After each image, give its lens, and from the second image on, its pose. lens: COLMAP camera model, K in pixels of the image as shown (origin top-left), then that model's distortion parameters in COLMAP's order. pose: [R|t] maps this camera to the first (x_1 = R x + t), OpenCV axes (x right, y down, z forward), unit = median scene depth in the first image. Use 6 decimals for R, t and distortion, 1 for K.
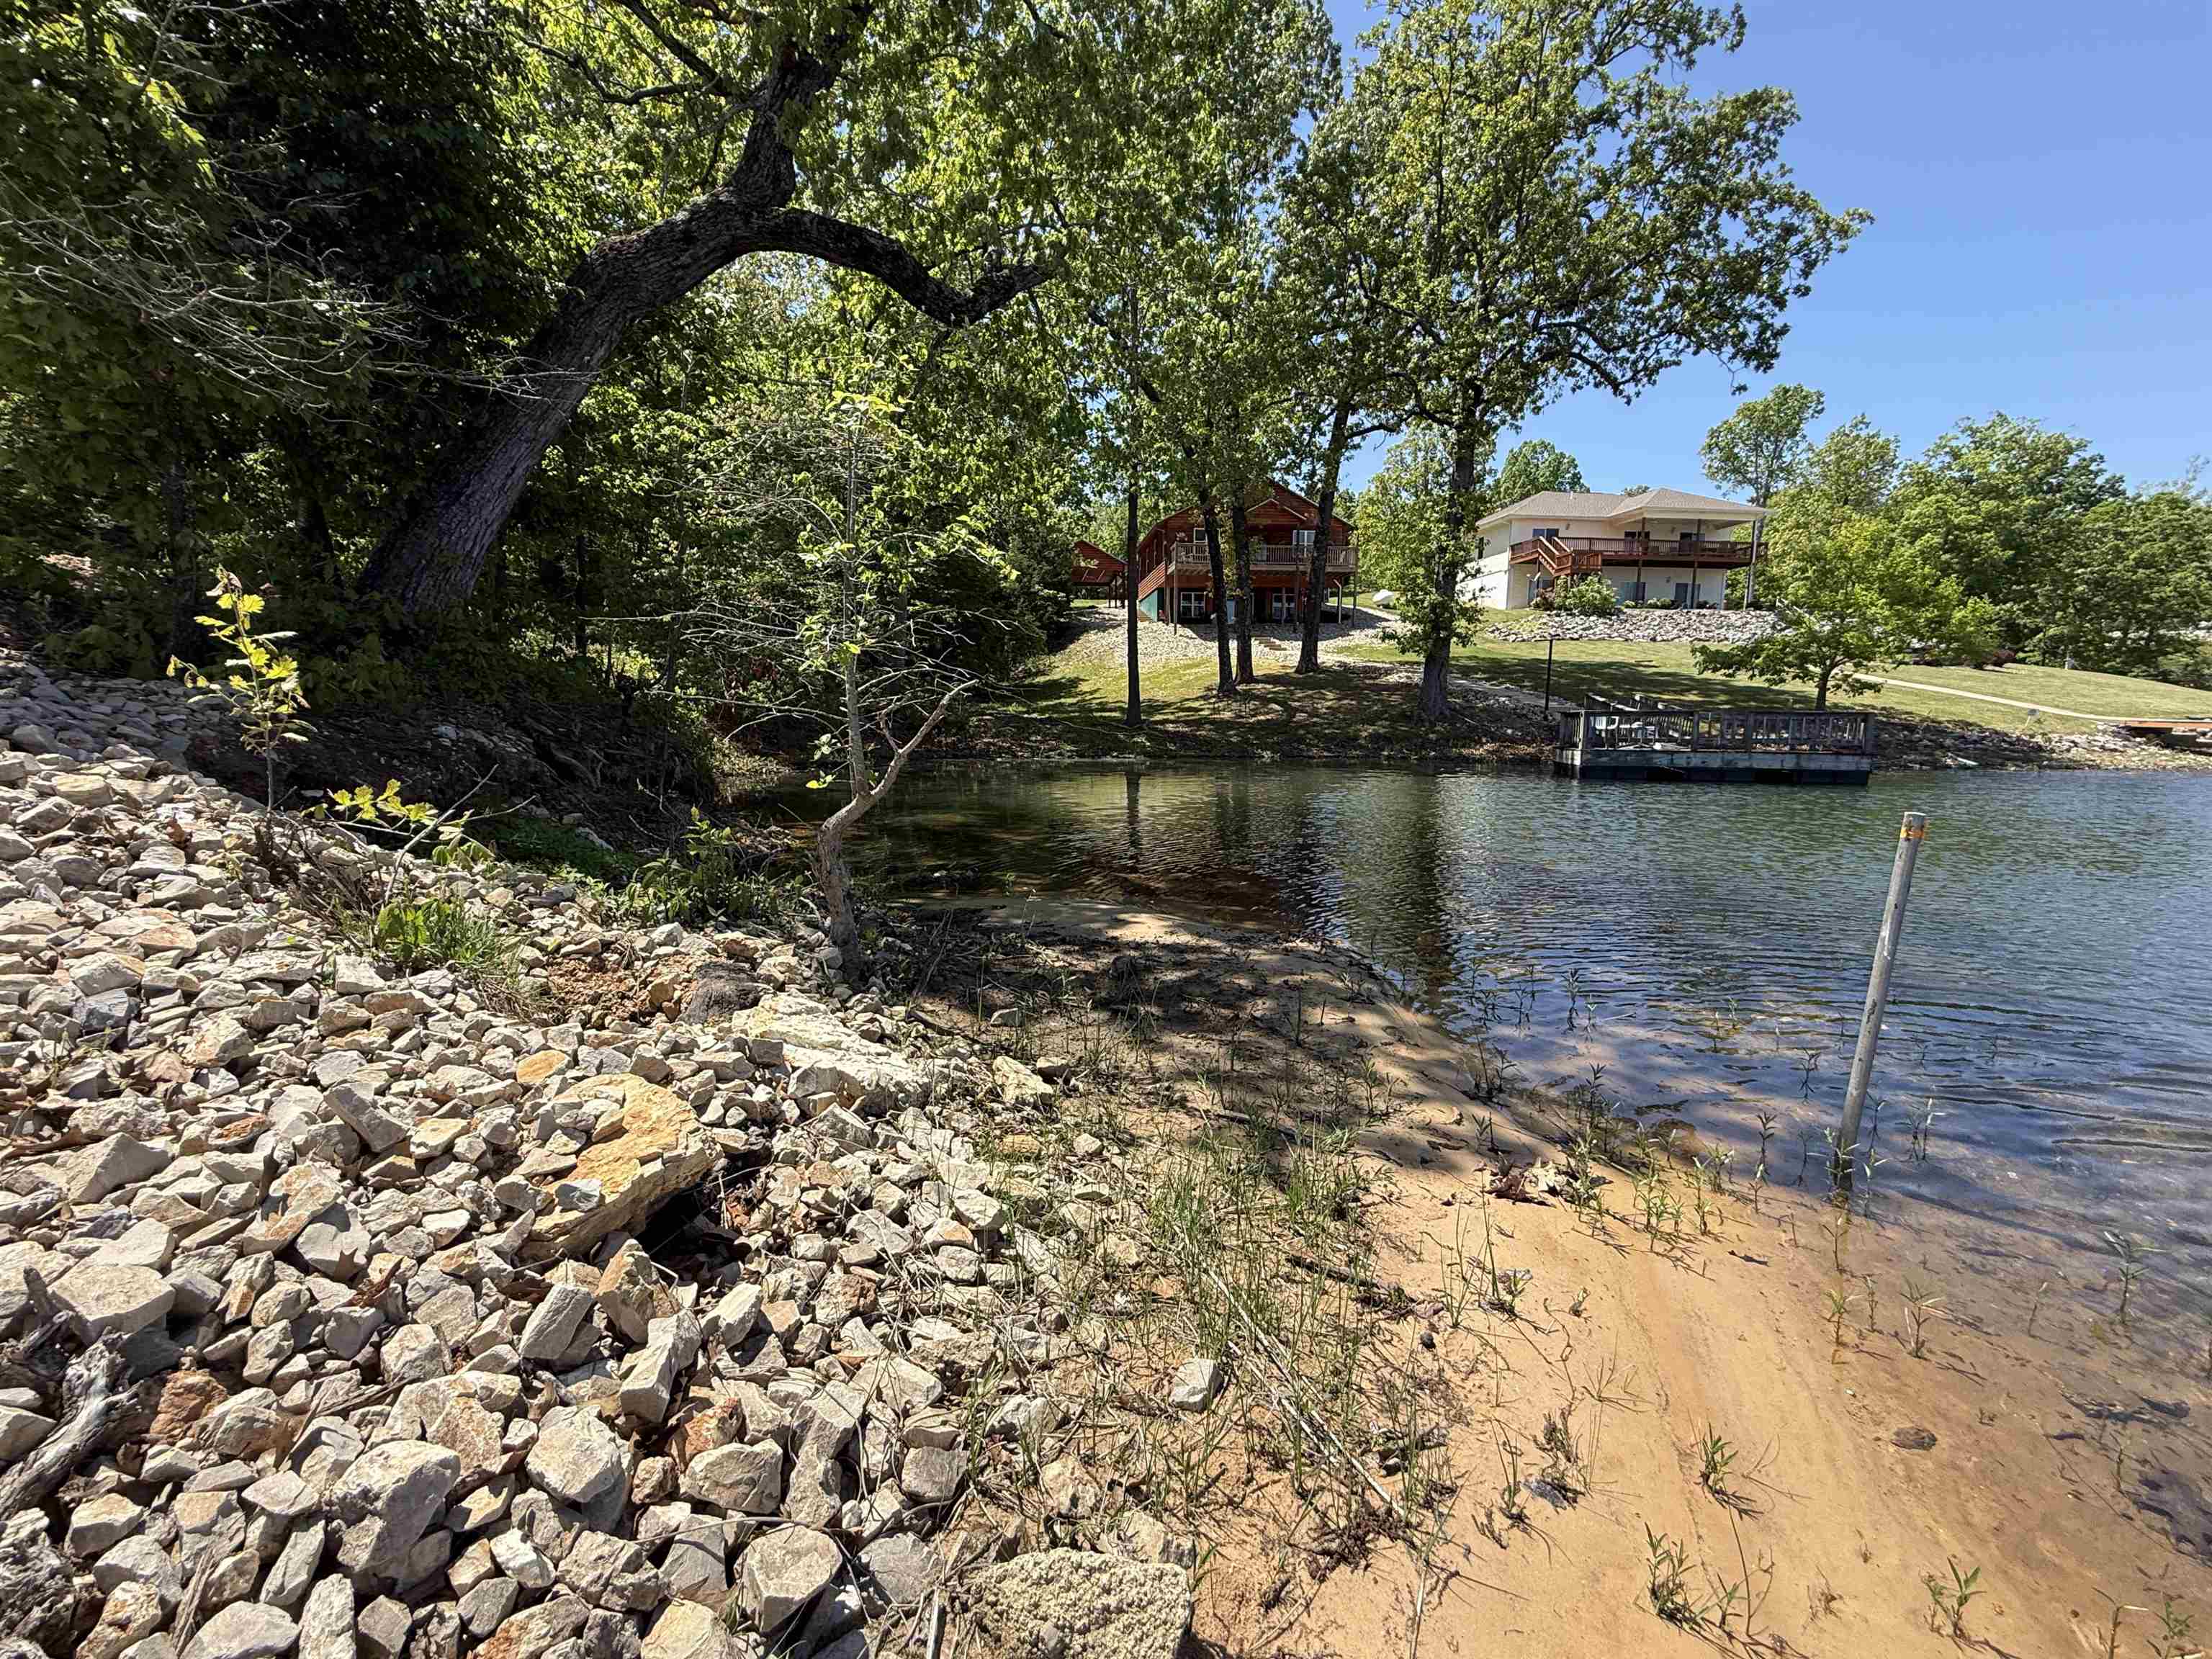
lens RADIAL K [[895.0, 0, 1109.4], [0, 895.0, 829.2], [0, 0, 1]] dist [-0.001788, -0.000283]
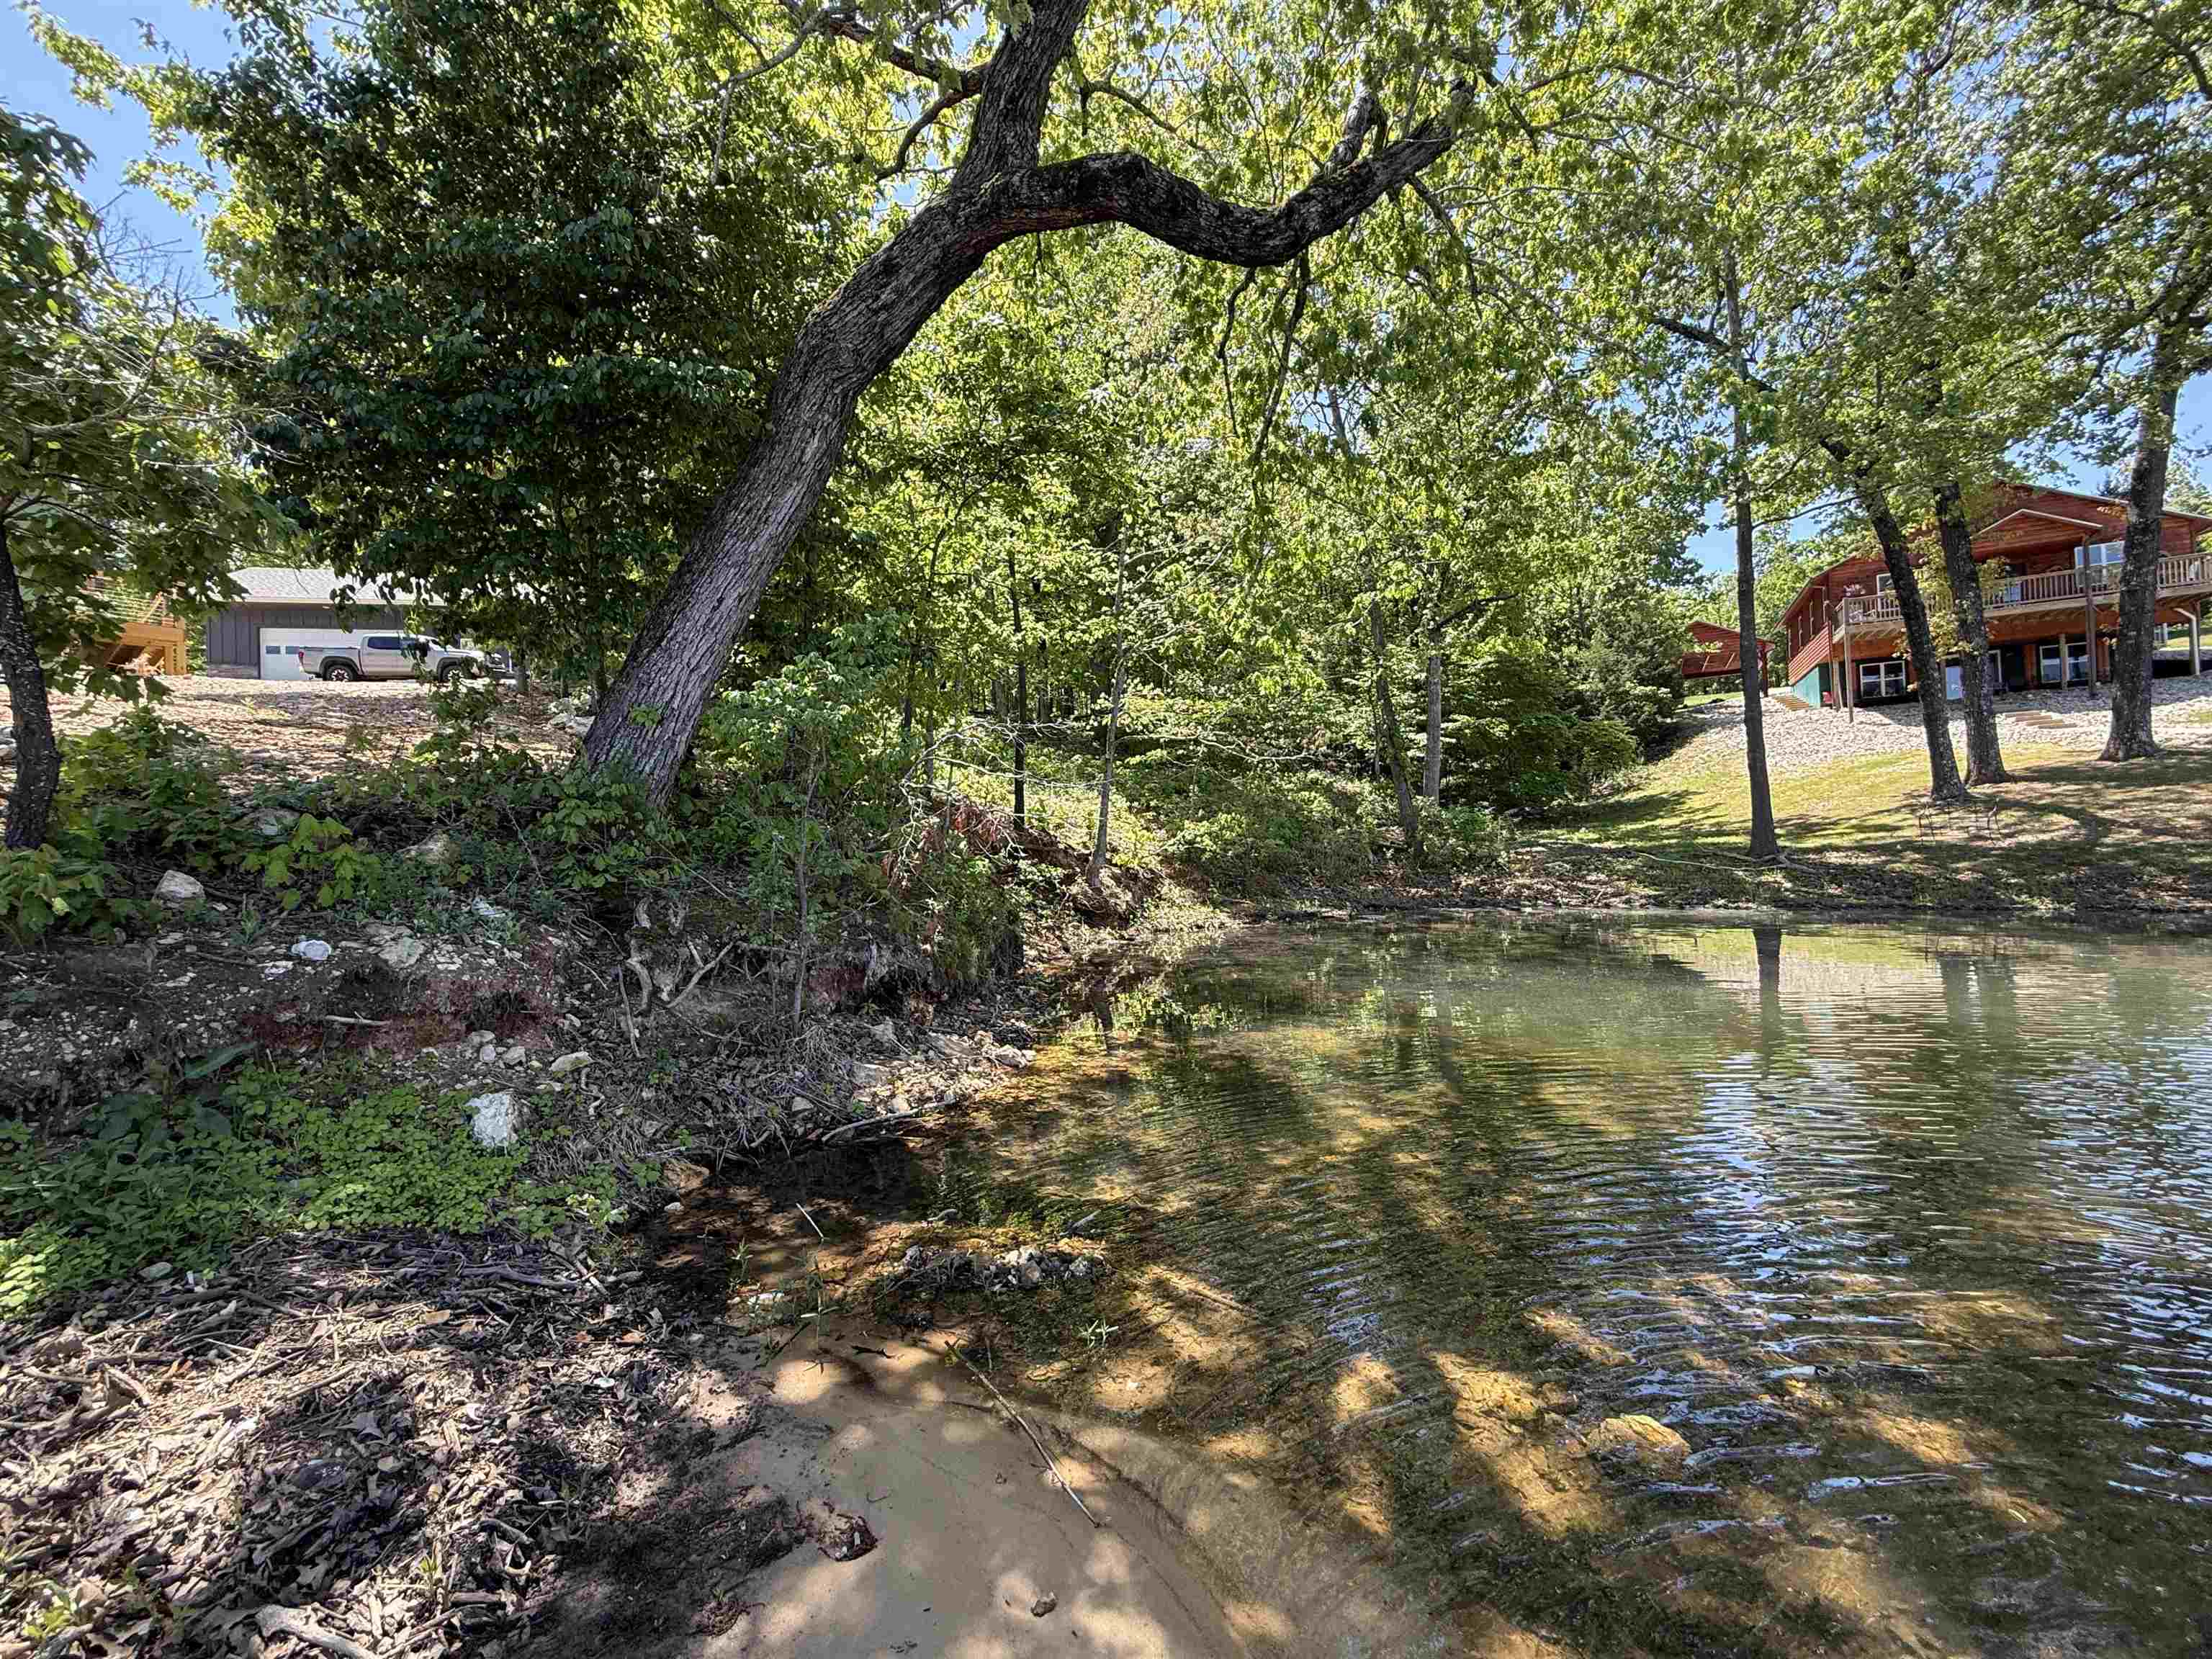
lens RADIAL K [[895.0, 0, 1111.2], [0, 895.0, 822.2], [0, 0, 1]] dist [-0.001788, -0.000283]
pose [[0.803186, -0.042777, -0.594190, 0.073662], [-0.046071, 0.989971, -0.133546, -0.061320], [0.593944, 0.134637, 0.793160, 0.353528]]
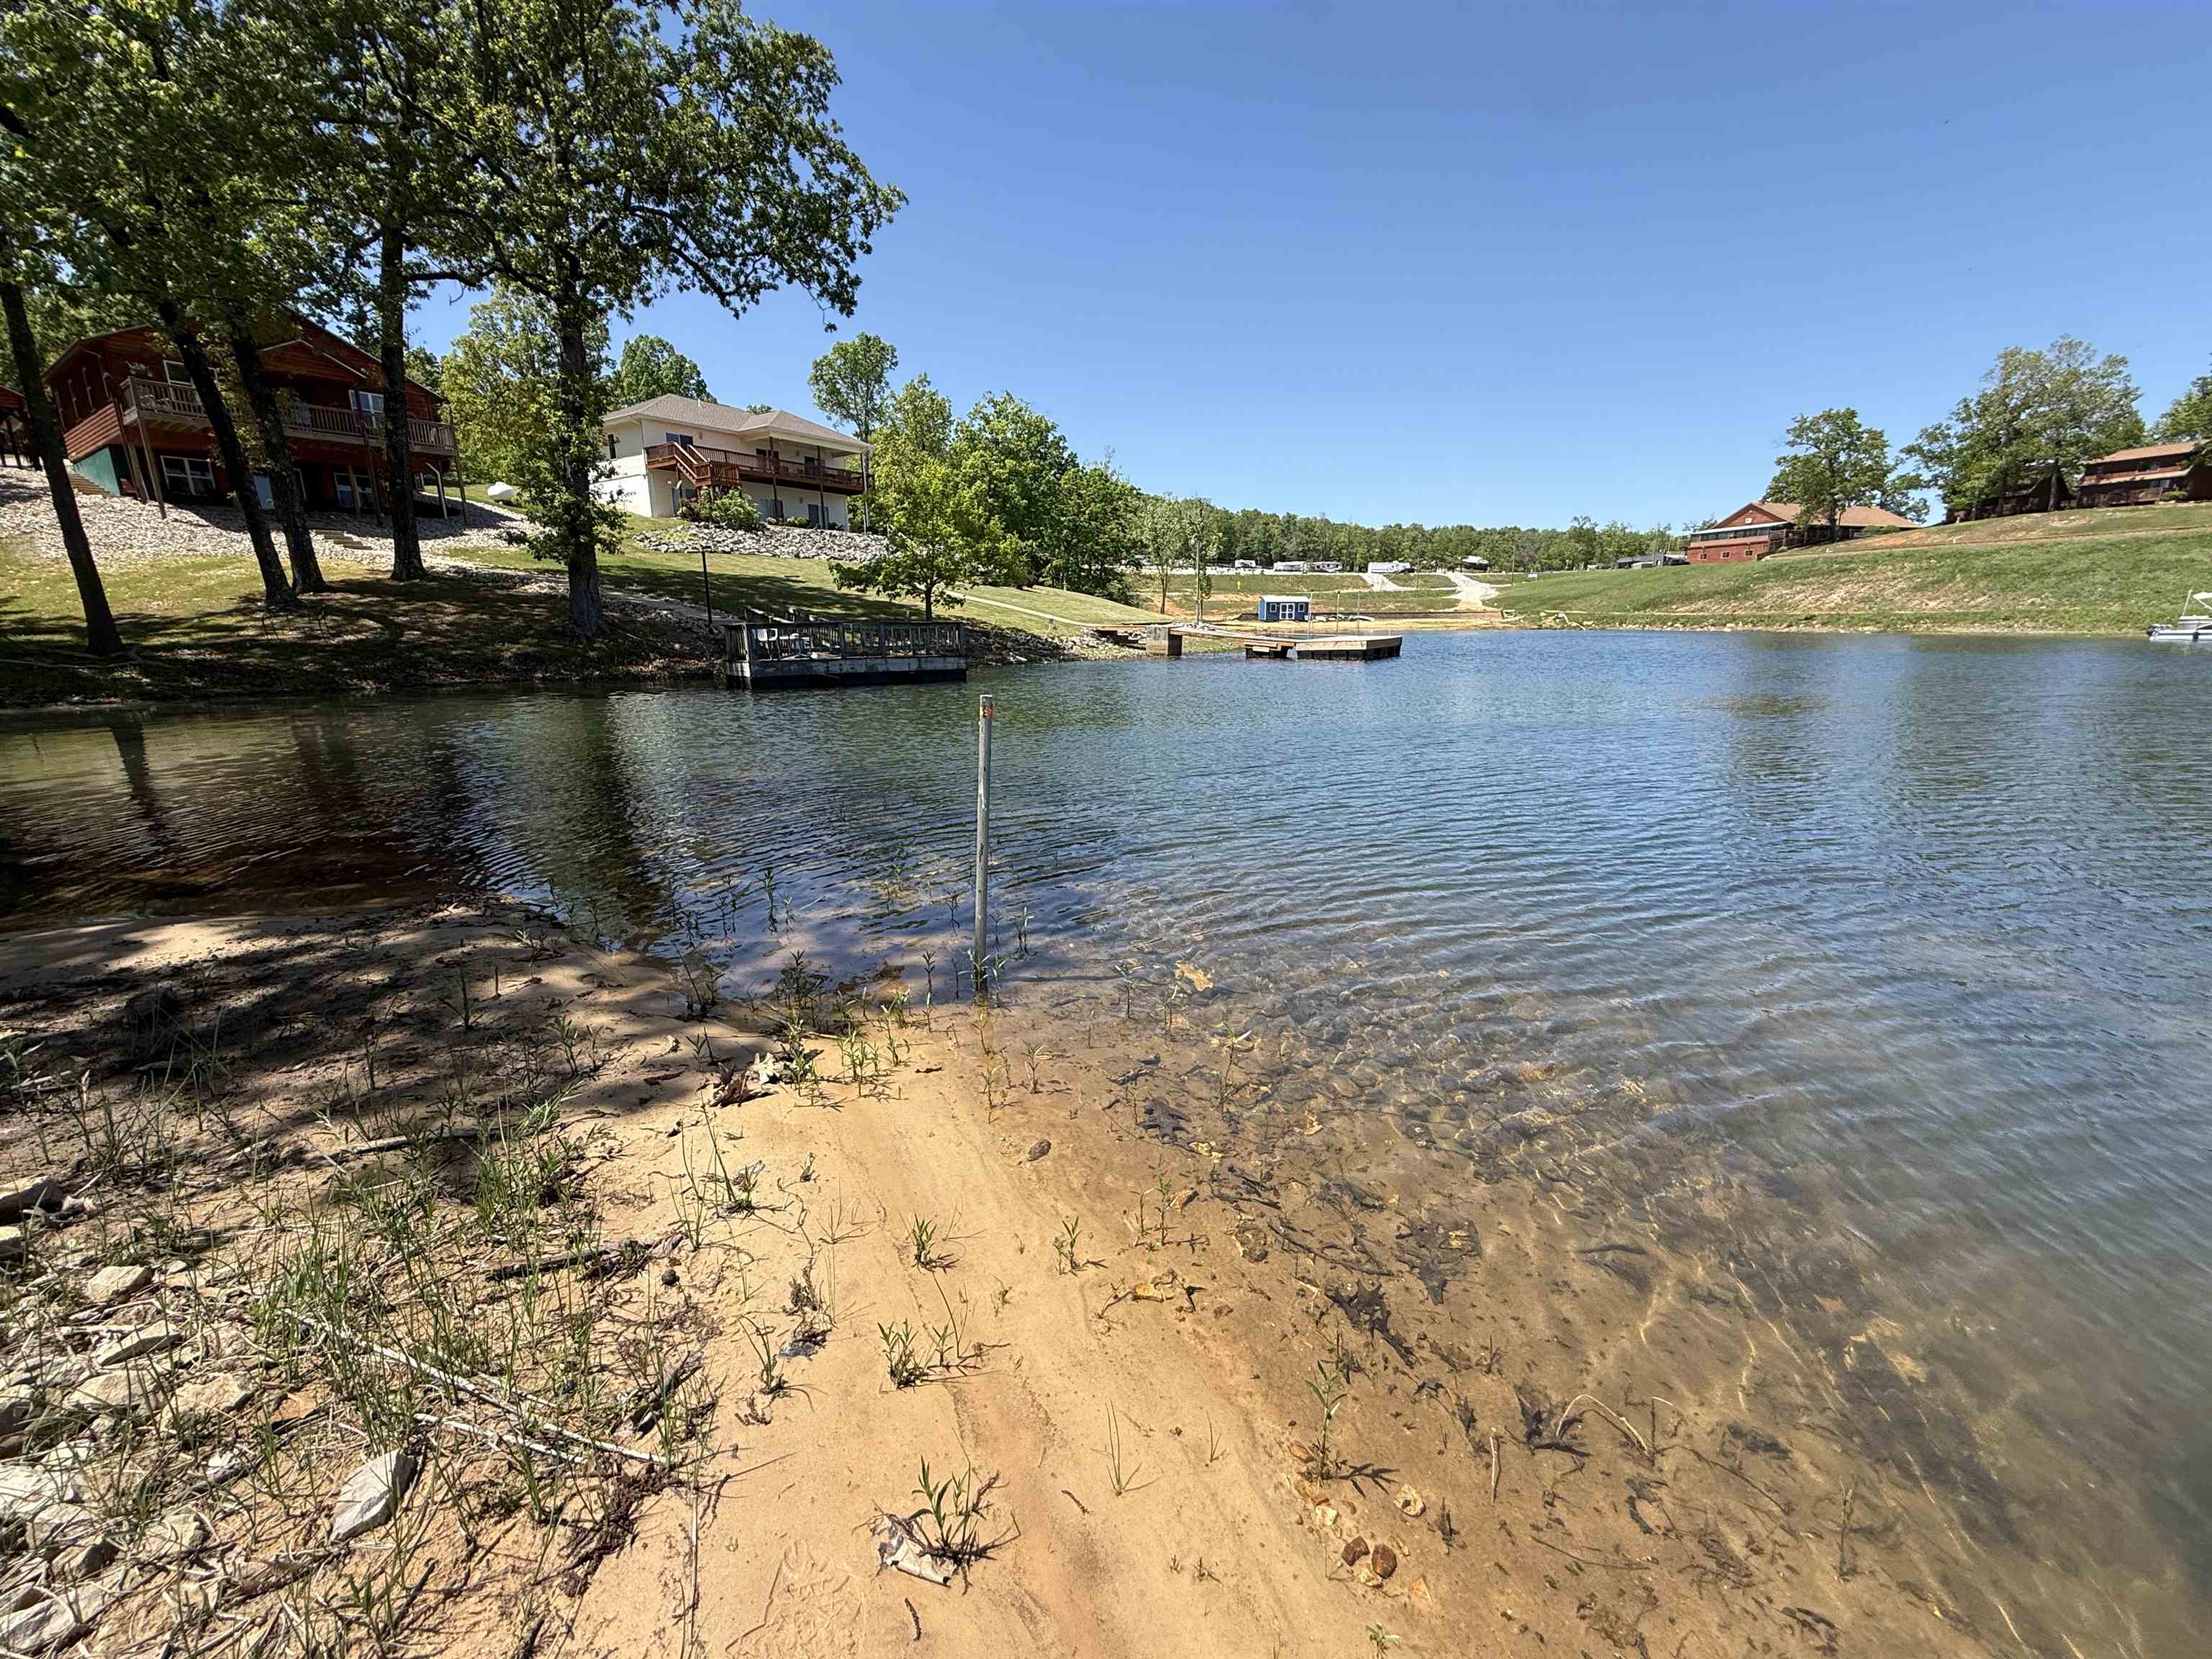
lens RADIAL K [[895.0, 0, 1108.0], [0, 895.0, 827.6], [0, 0, 1]] dist [-0.001788, -0.000283]
pose [[0.653660, -0.178164, 0.735518, 0.004454], [0.110498, 0.983947, 0.140141, 0.001171], [-0.748678, -0.010331, 0.662853, 0.001169]]
